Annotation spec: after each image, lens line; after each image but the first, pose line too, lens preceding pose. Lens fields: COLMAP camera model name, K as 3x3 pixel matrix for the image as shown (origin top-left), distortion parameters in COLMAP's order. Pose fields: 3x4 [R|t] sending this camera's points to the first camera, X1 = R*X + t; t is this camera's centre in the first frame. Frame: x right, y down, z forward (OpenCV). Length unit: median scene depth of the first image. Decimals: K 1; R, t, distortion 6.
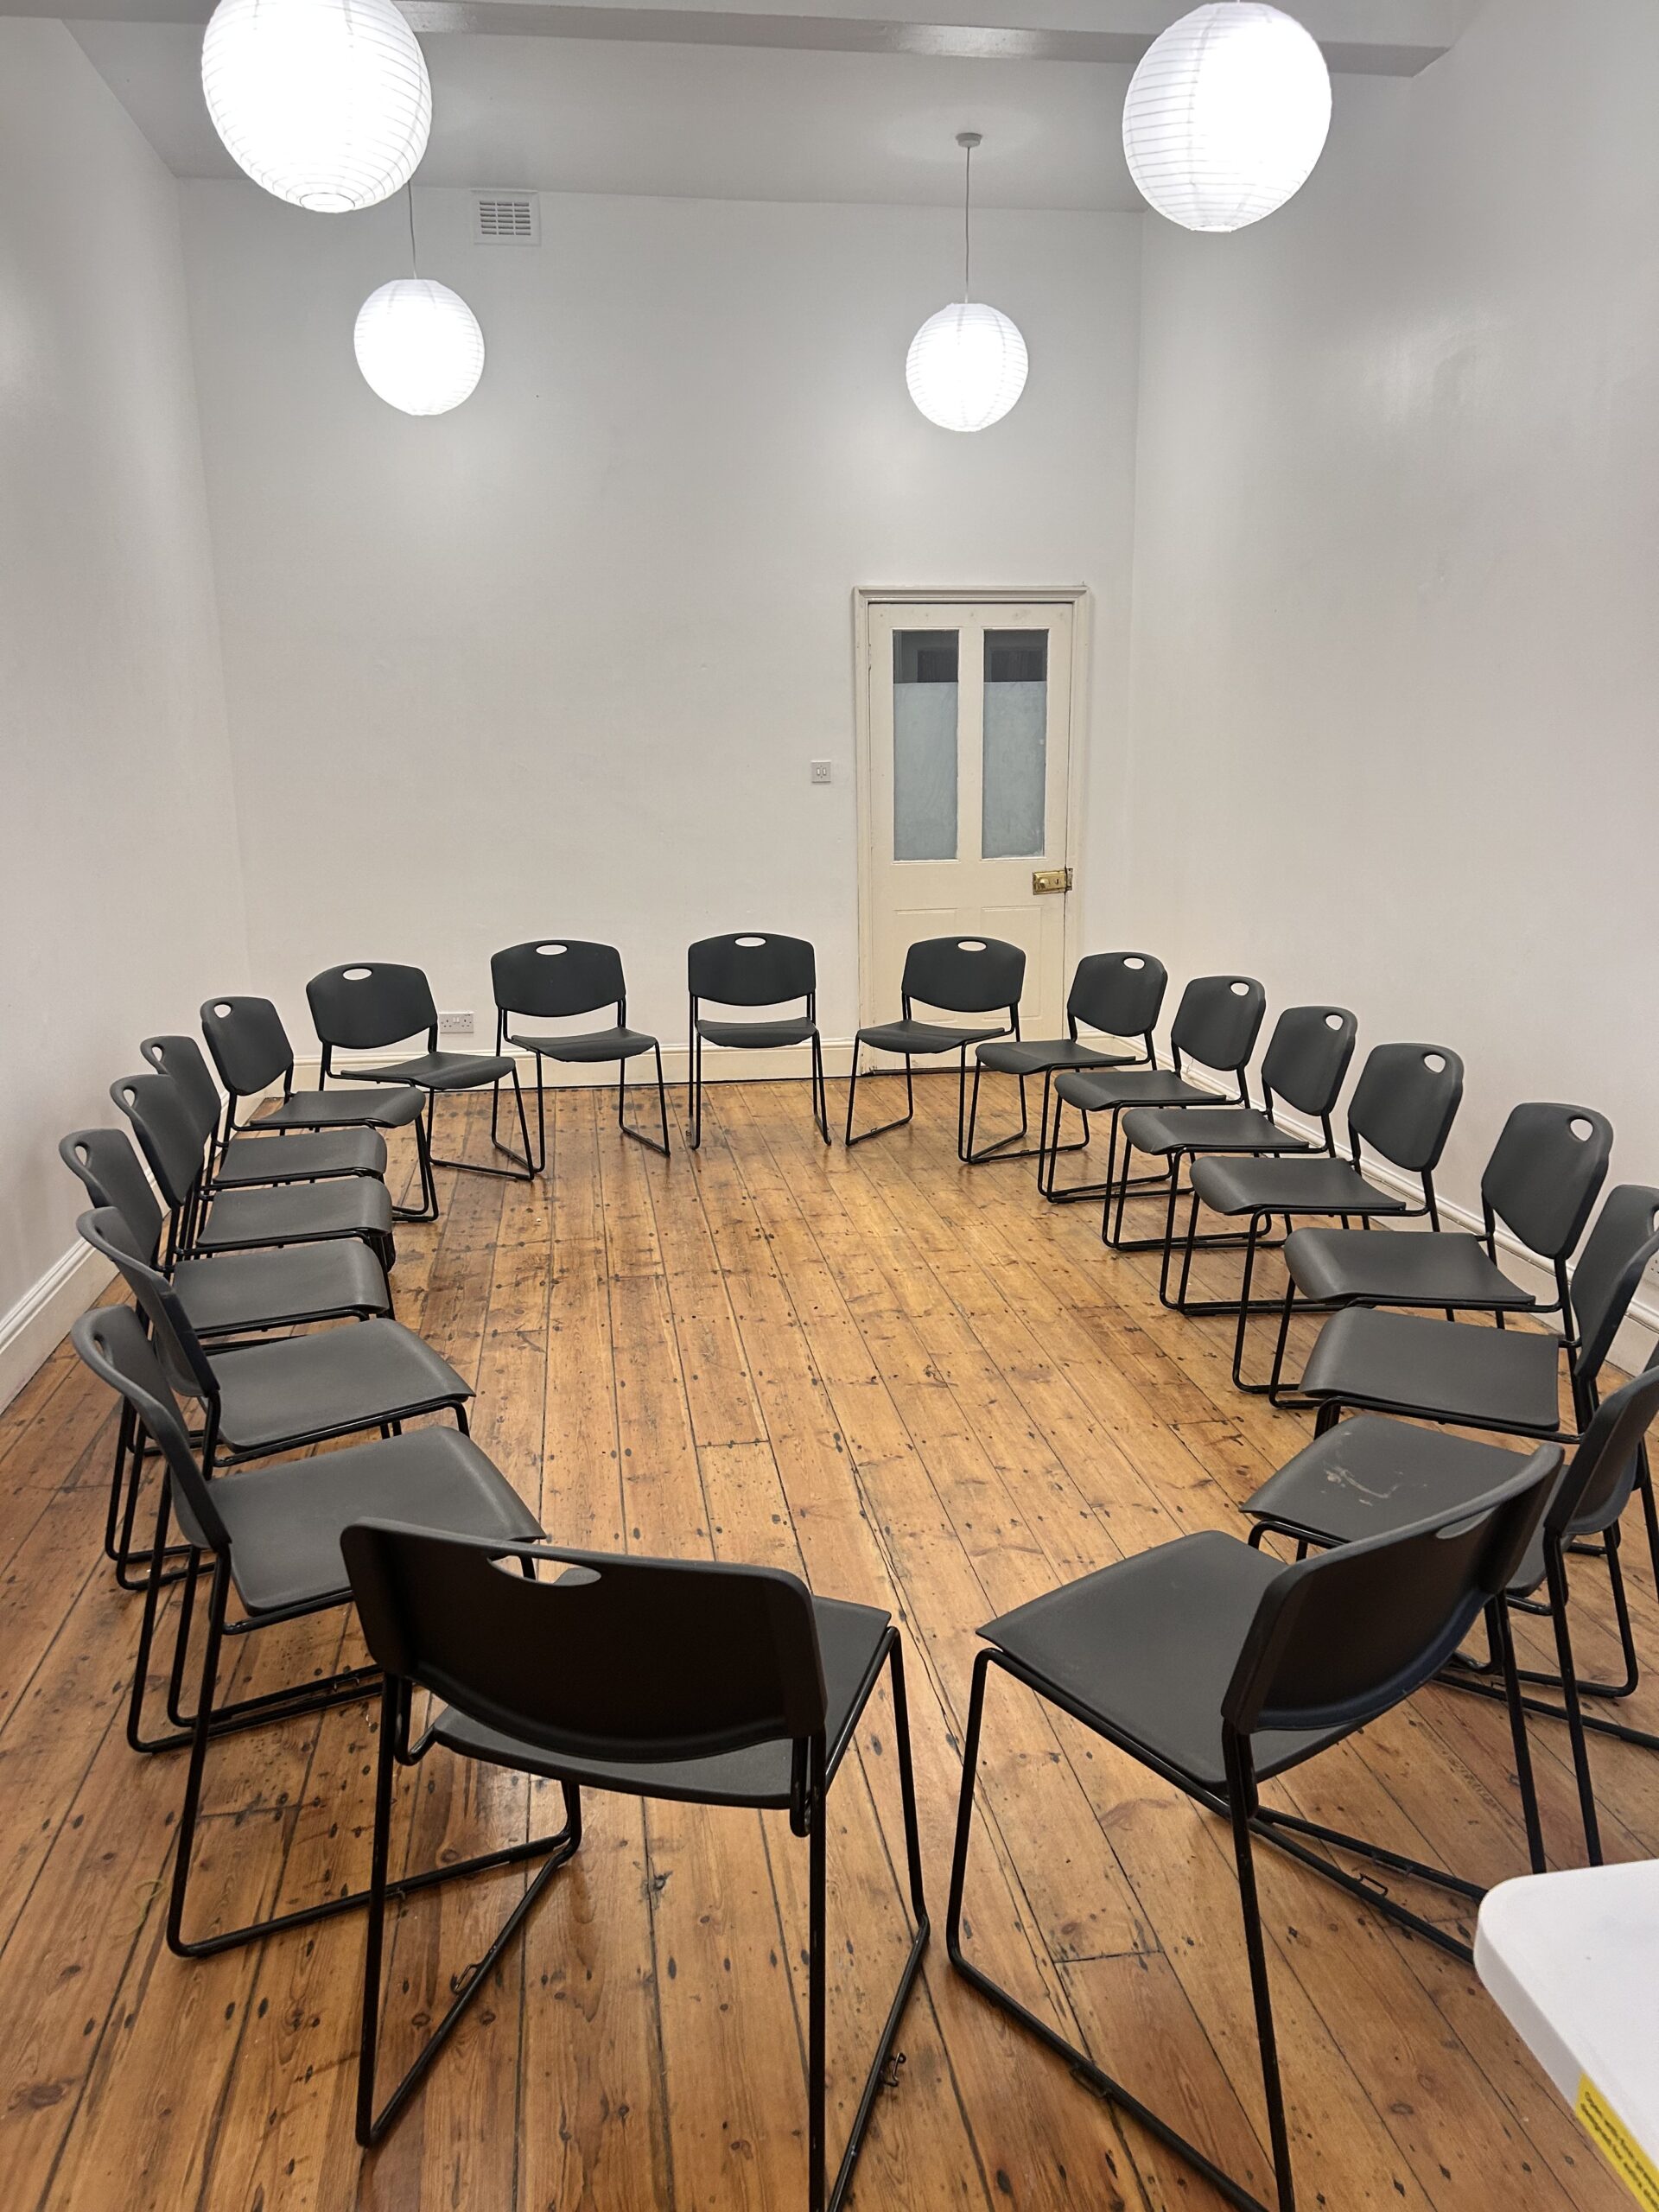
lens RADIAL K [[1640.9, 0, 841.5], [0, 1640.9, 1112.2], [0, 0, 1]] dist [0.062010, -0.075343]
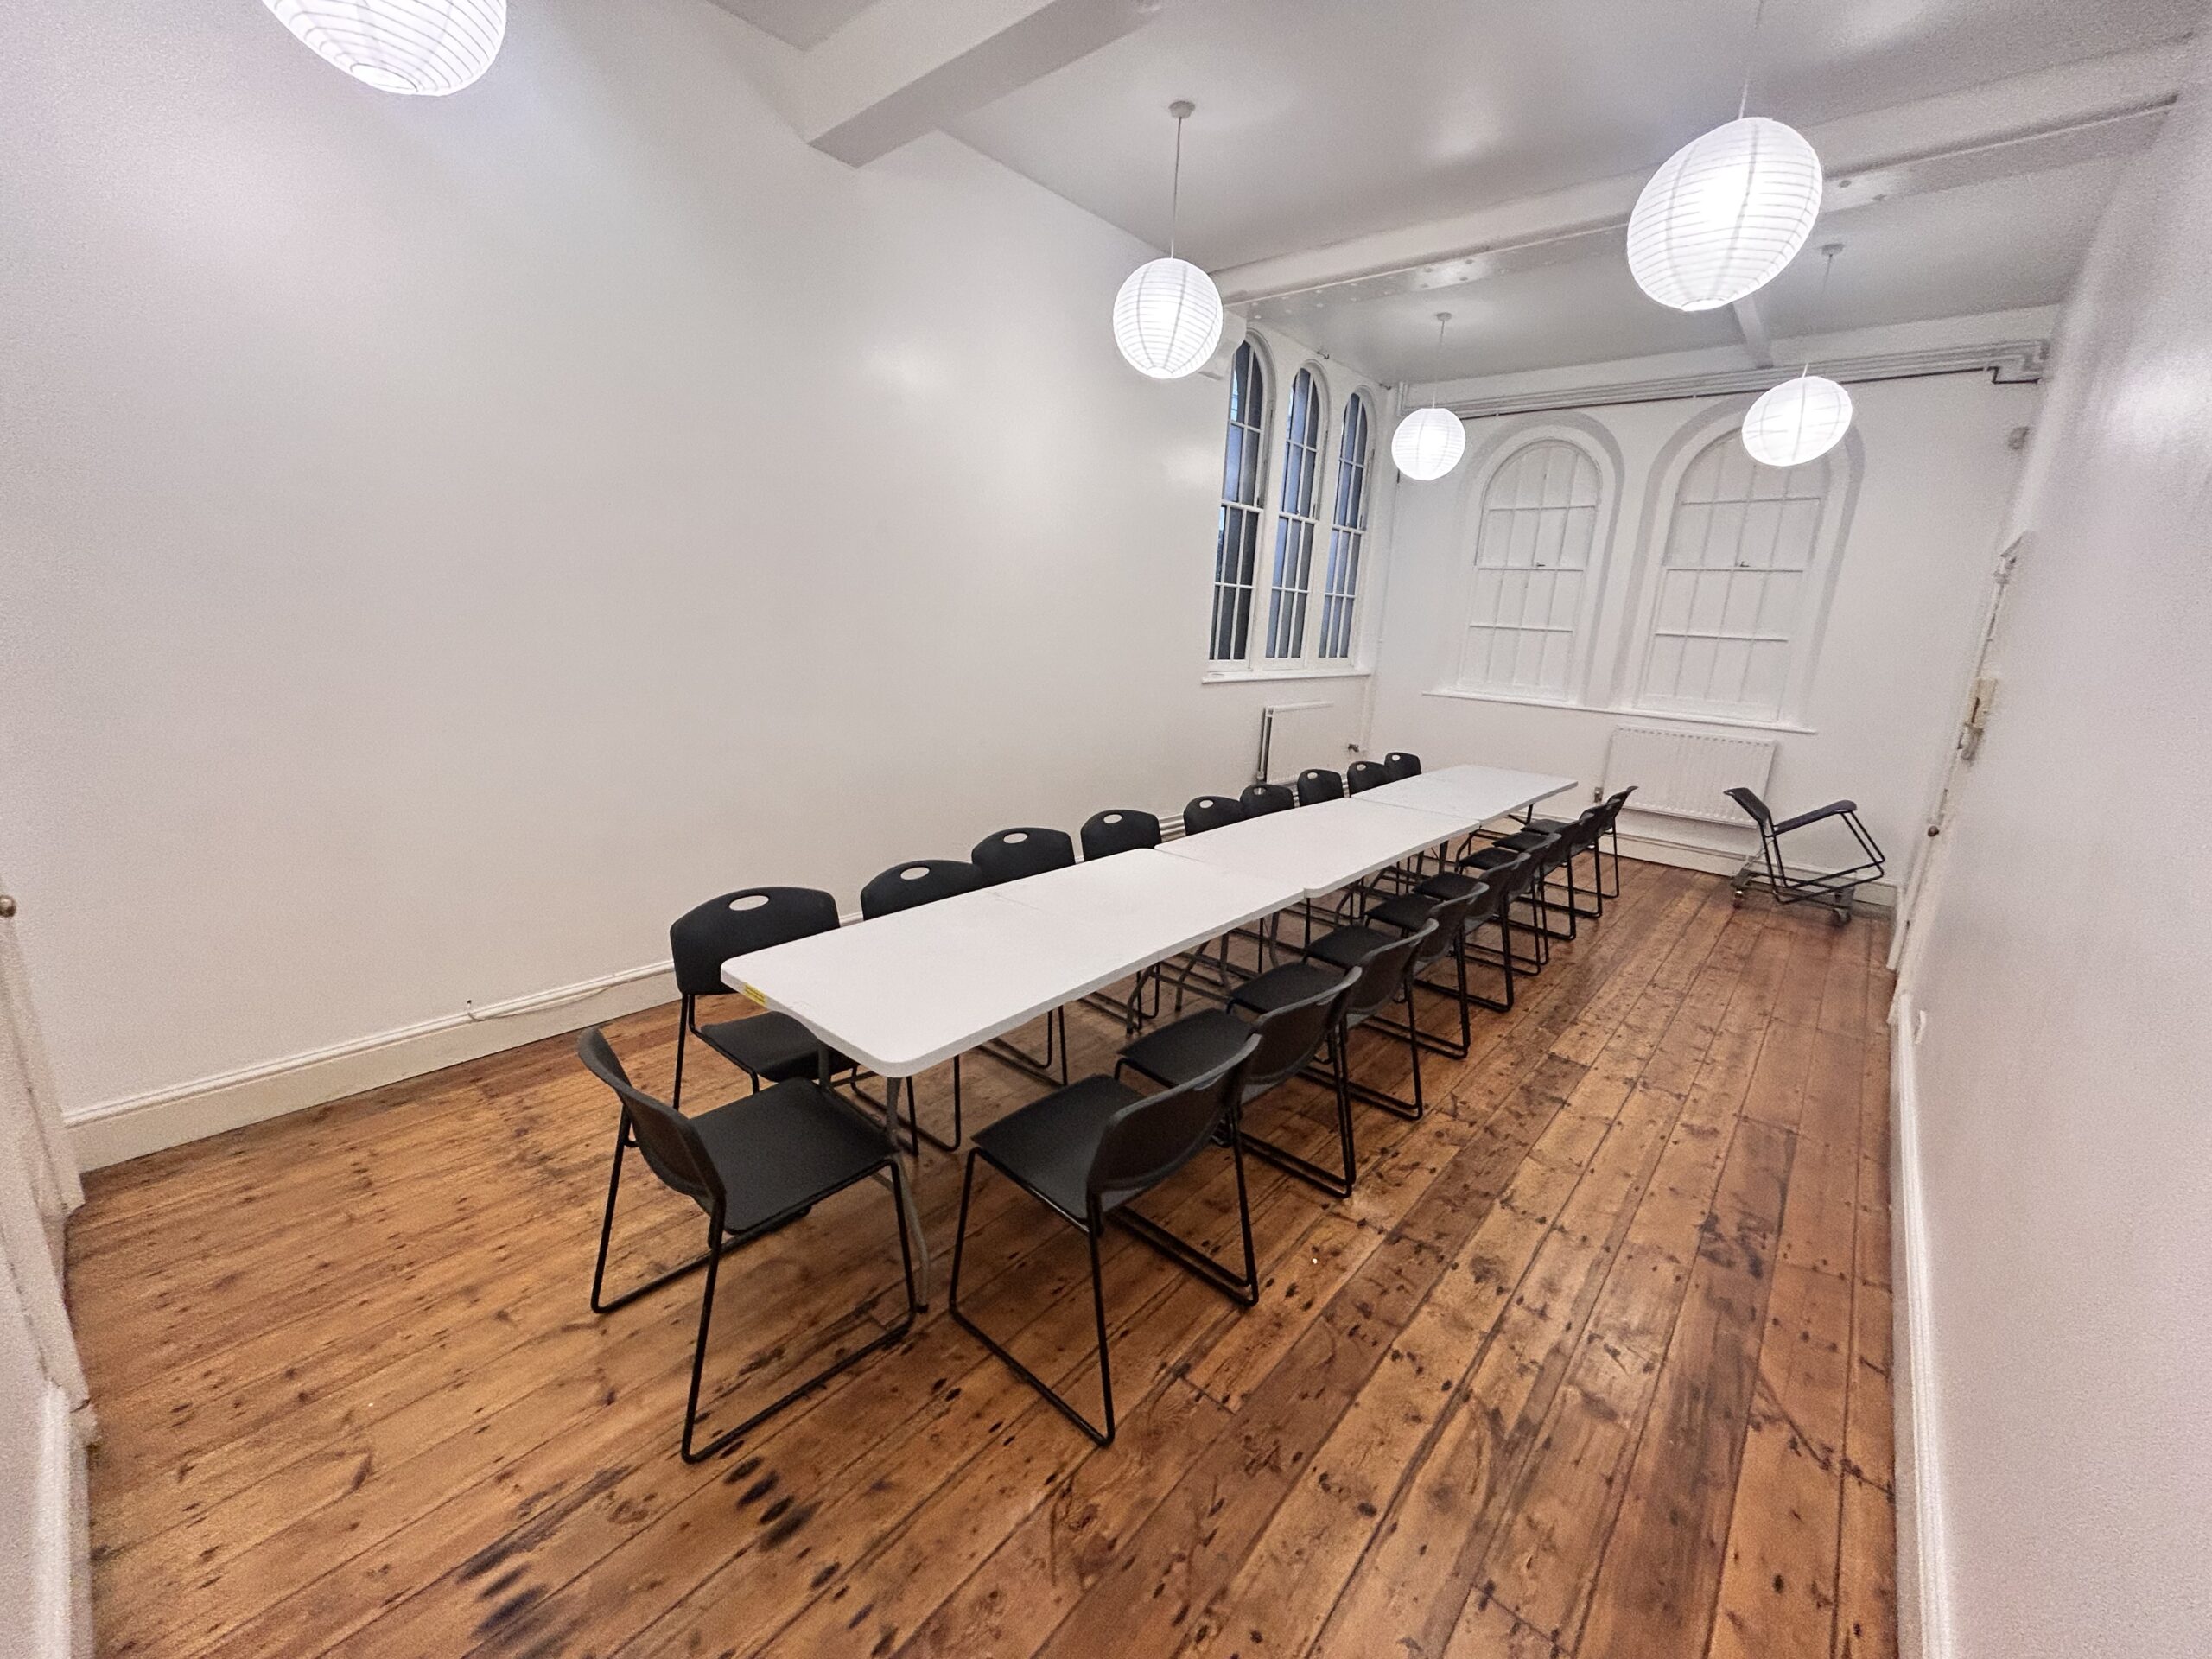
lens RADIAL K [[885.4, 0, 1103.2], [0, 885.4, 831.4], [0, 0, 1]] dist [-0.003742, 0.000680]
pose [[-0.640169, -0.205116, 0.740345, -0.343223], [0.129647, 0.921031, 0.367280, -0.259750], [-0.757216, 0.331105, -0.563022, 1.067468]]
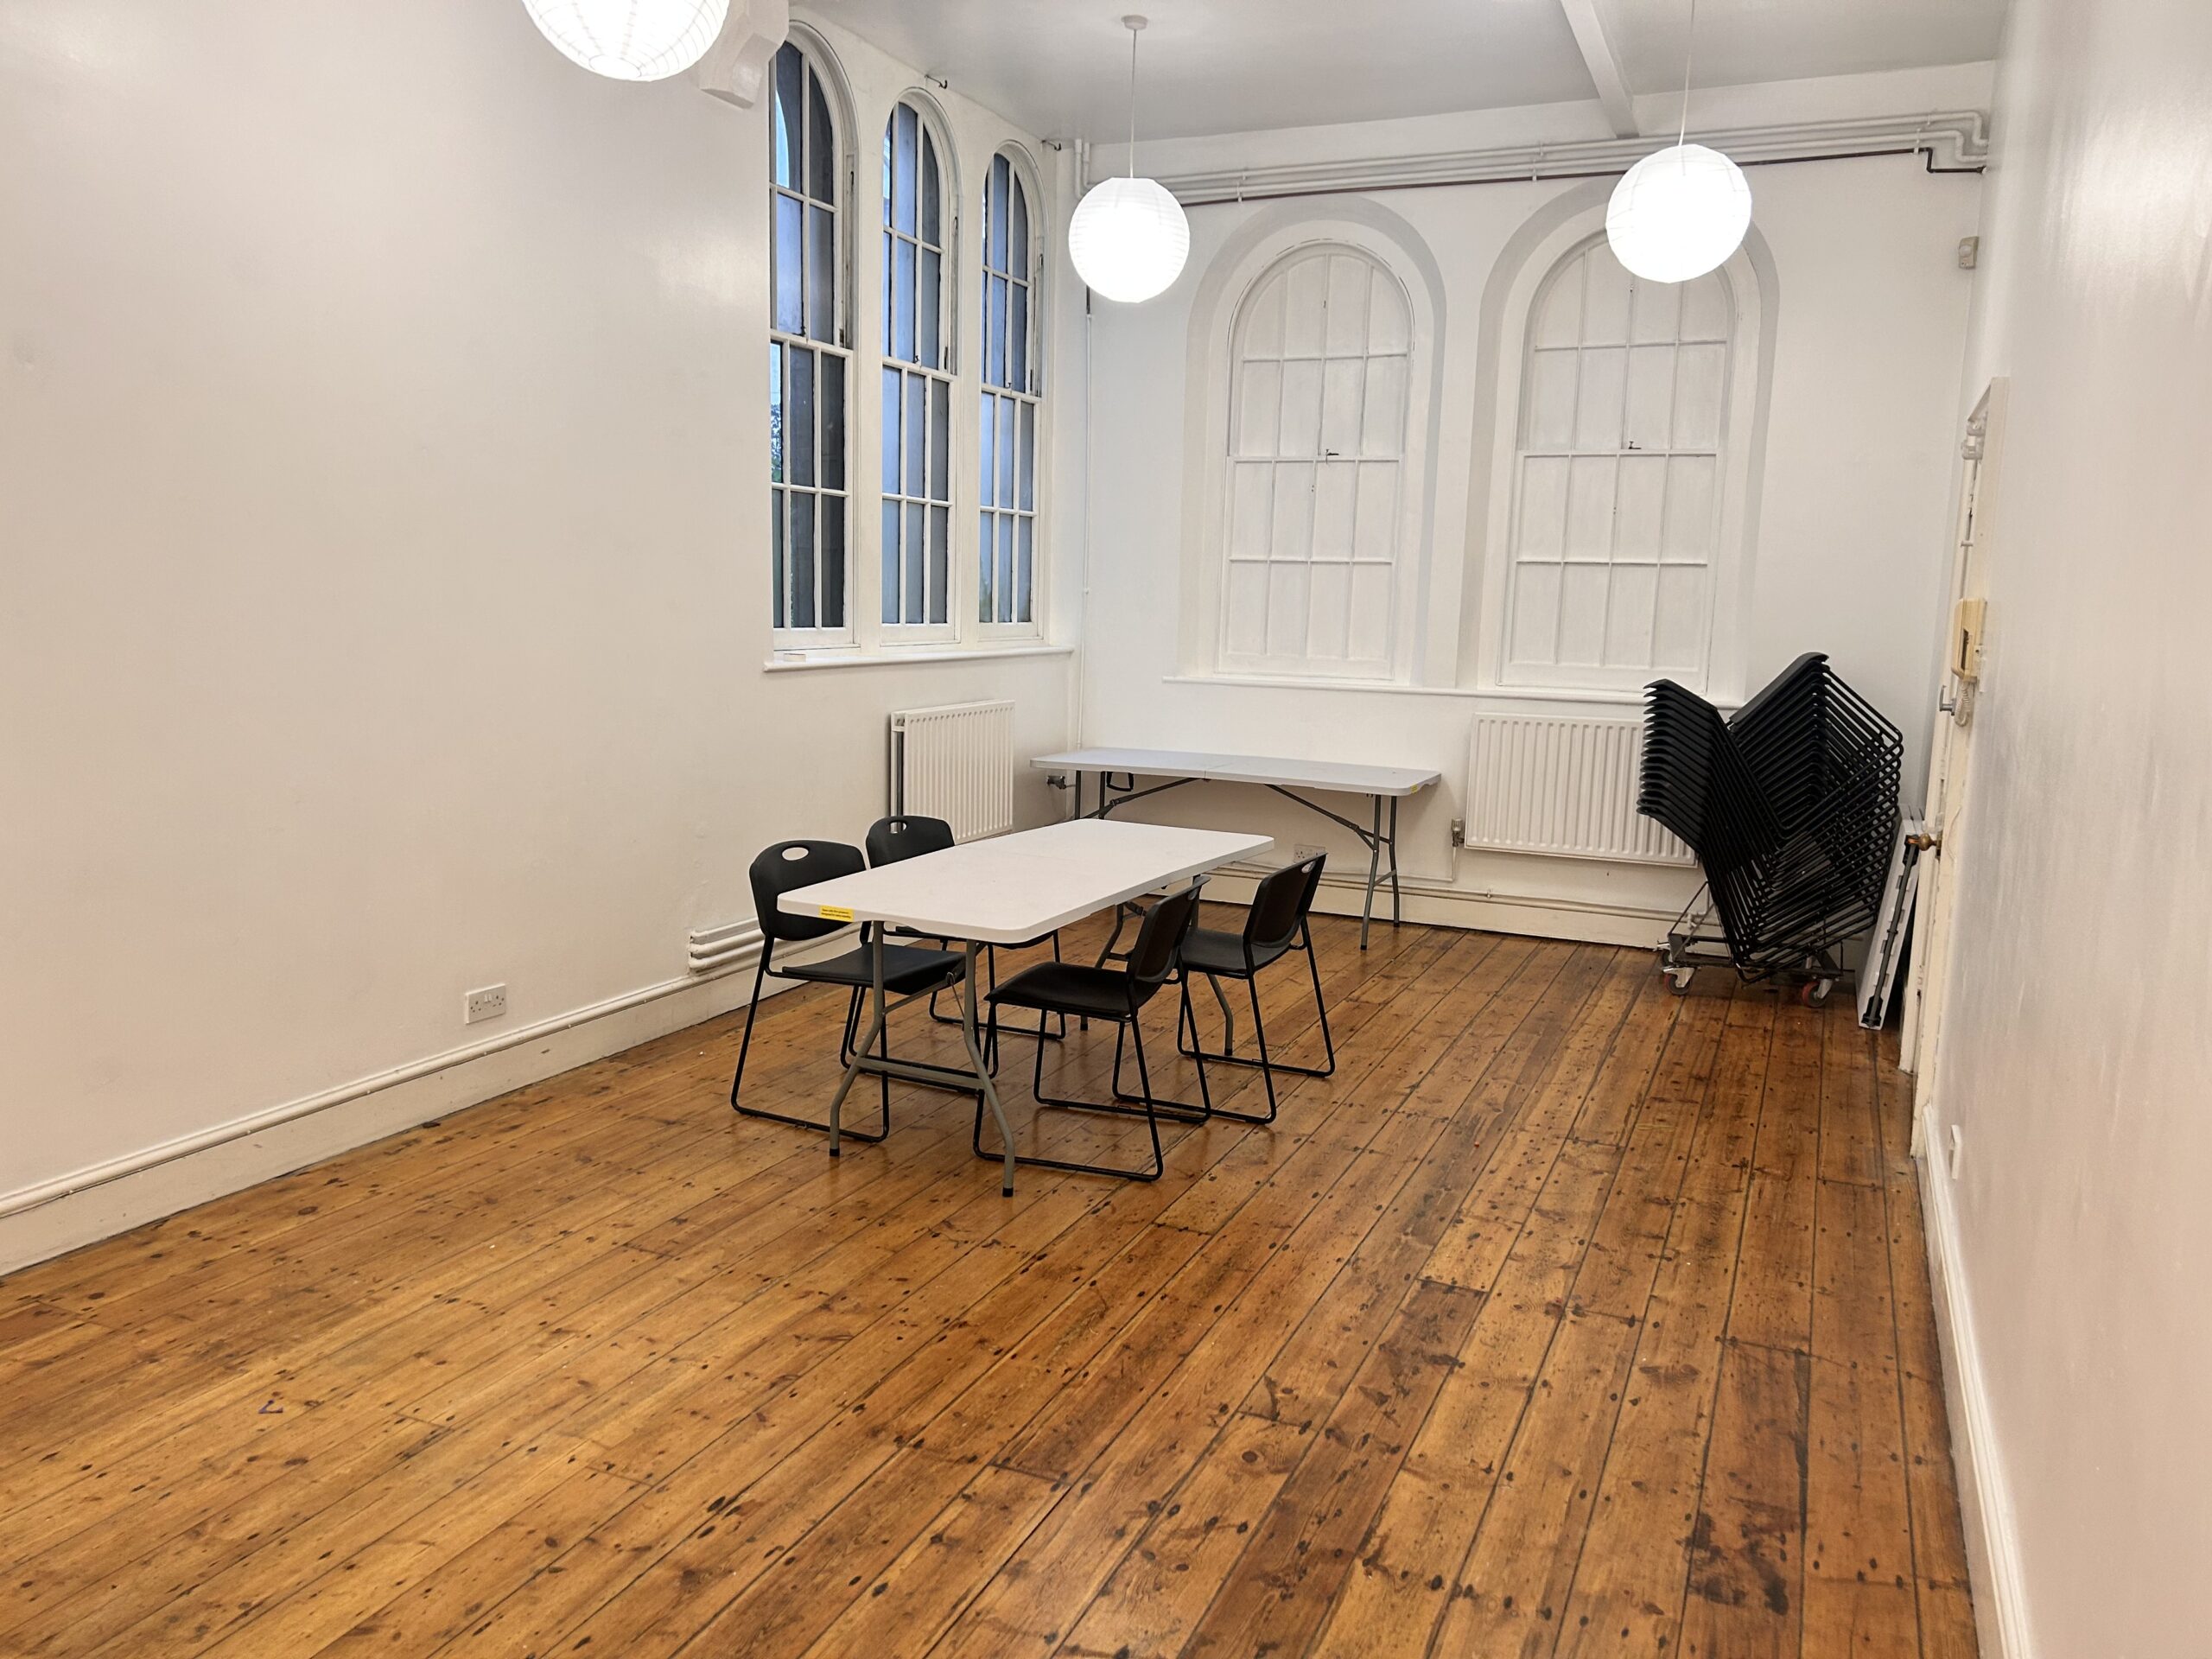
lens RADIAL K [[1640.9, 0, 1096.5], [0, 1640.9, 845.3], [0, 0, 1]] dist [0.062010, -0.075343]
pose [[-0.837156, -0.097157, 0.538266, -0.343032], [0.105551, 0.936903, 0.333273, -0.241513], [-0.536683, 0.335816, -0.774079, 1.051345]]
